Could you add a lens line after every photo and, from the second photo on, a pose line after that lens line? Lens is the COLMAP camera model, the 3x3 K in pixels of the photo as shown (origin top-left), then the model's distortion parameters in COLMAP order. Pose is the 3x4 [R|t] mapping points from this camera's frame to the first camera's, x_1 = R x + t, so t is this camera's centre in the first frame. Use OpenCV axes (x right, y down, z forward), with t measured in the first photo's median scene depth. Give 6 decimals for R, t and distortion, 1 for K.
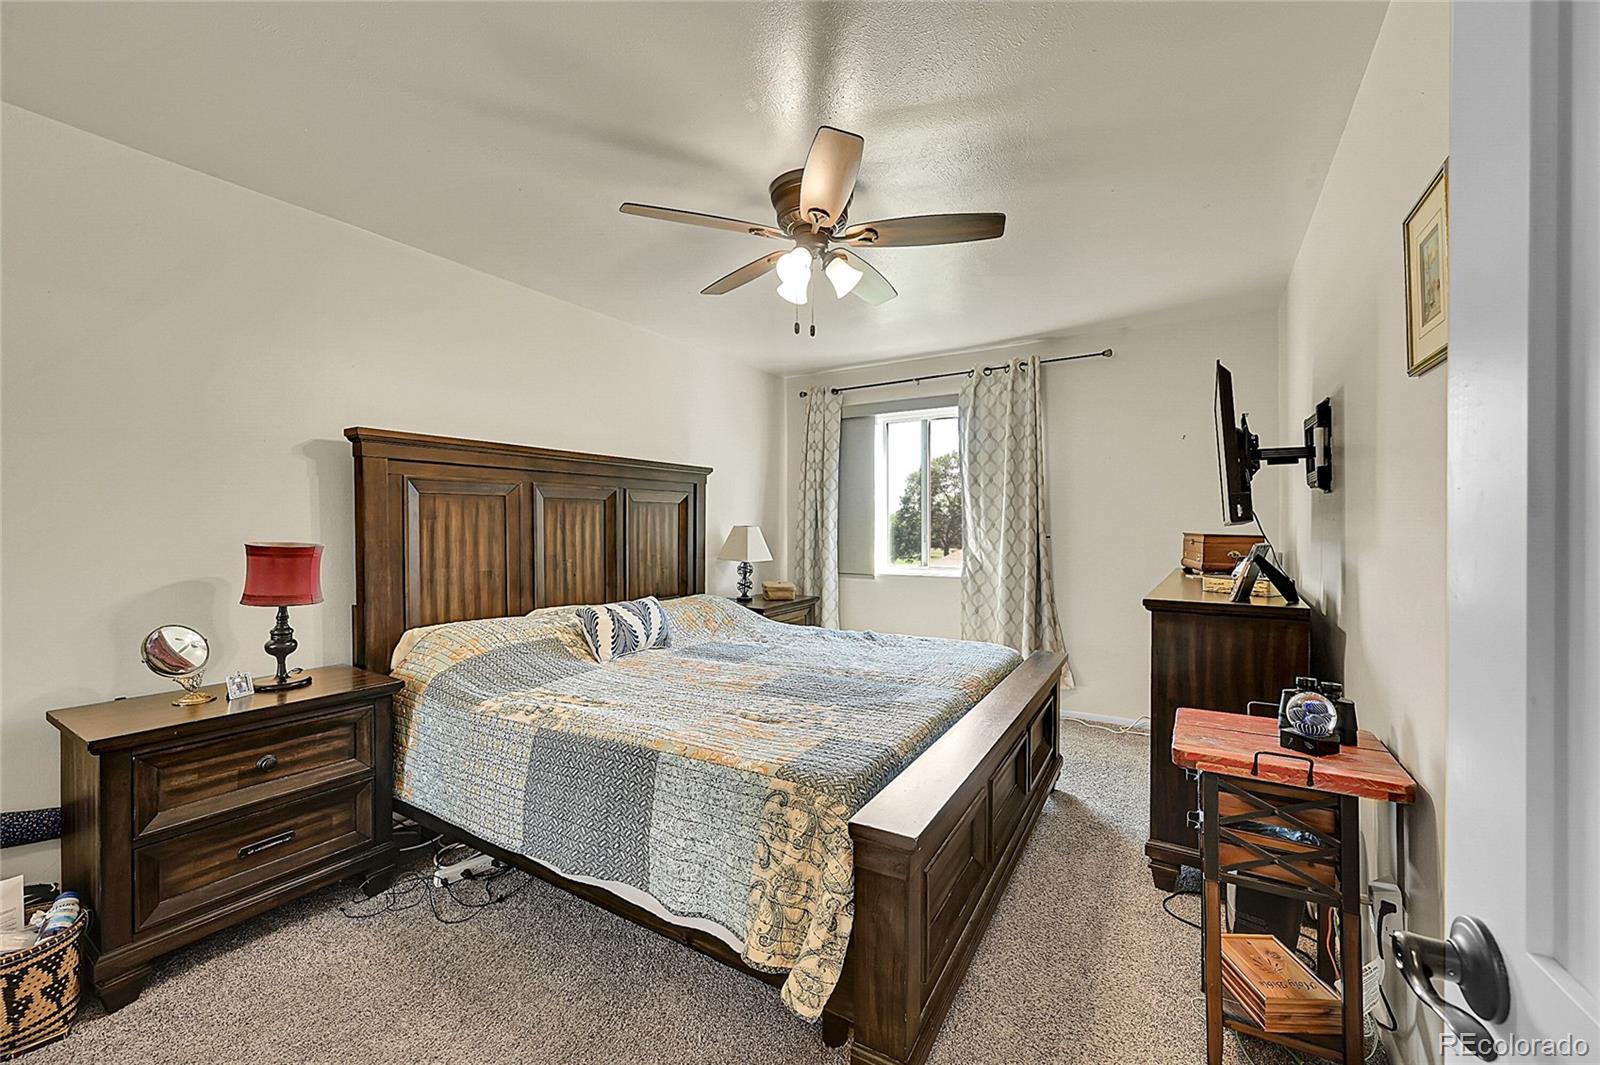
lens RADIAL K [[634.6, 0, 806.8], [0, 634.6, 525.7], [0, 0, 1]] dist [-0.006097, -0.001060]
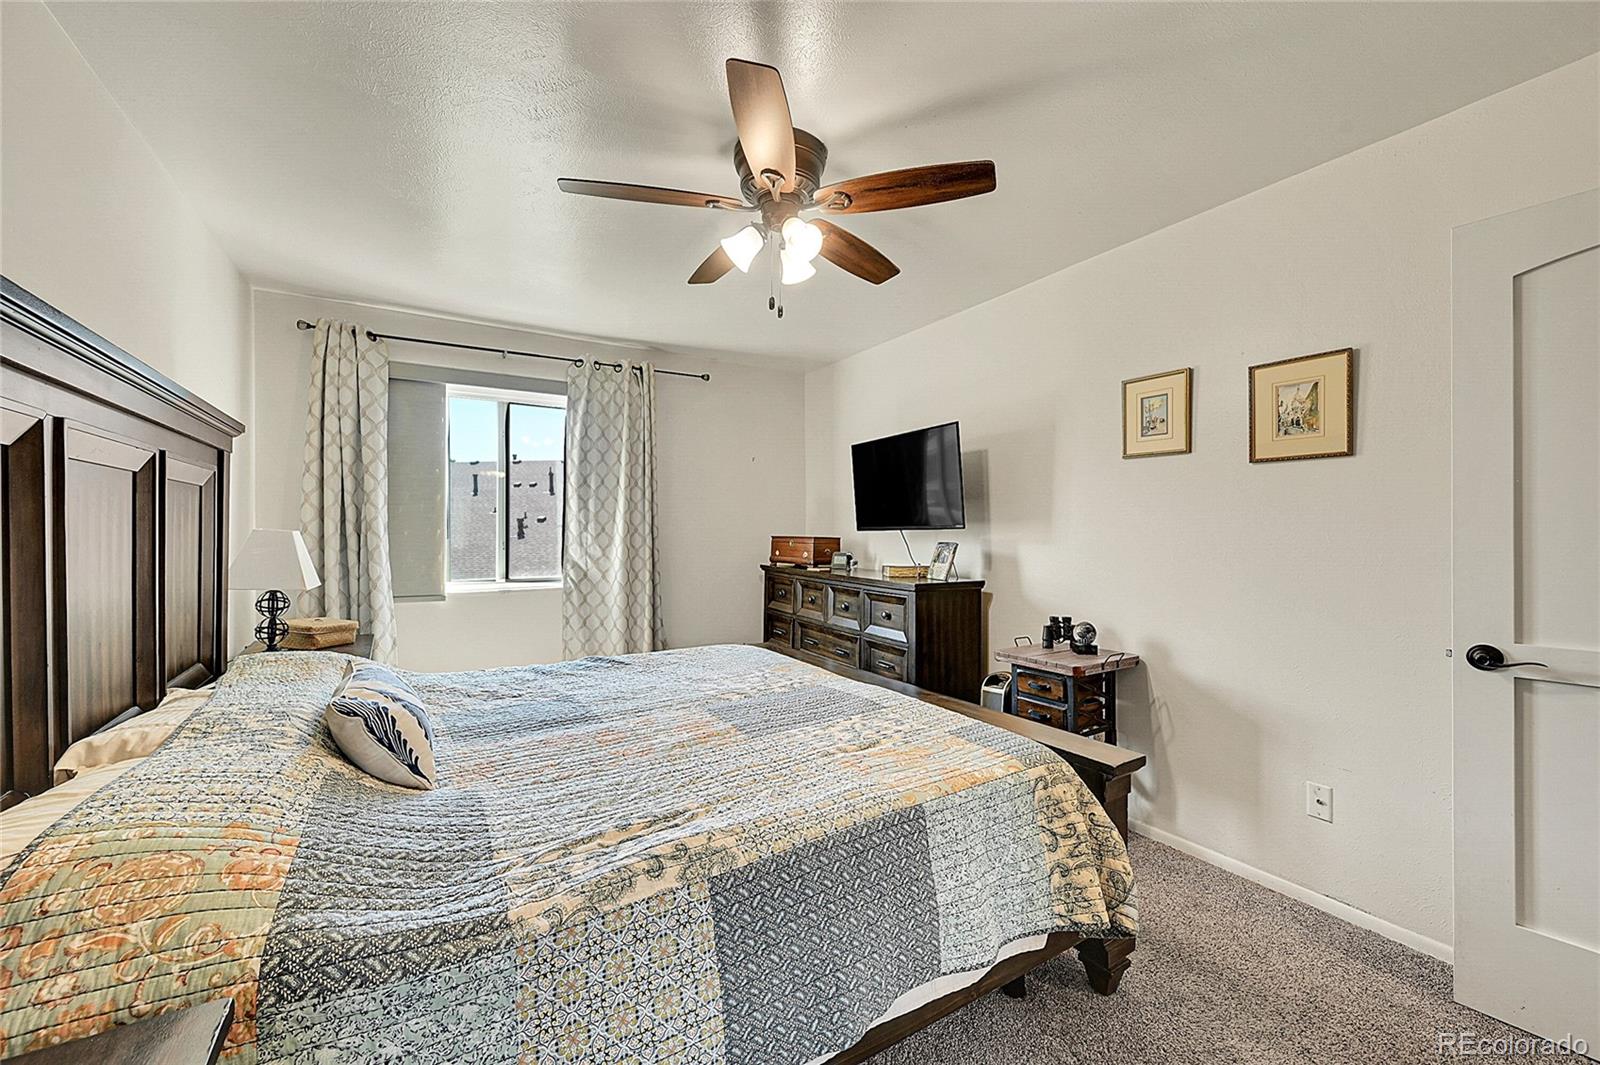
lens RADIAL K [[634.6, 0, 806.5], [0, 634.6, 529.0], [0, 0, 1]] dist [-0.006097, -0.001060]
pose [[0.450433, 0.004001, 0.892801, -0.467576], [-0.003080, 0.999991, -0.002927, 0.000179], [-0.892805, -0.001431, 0.450441, 0.343148]]
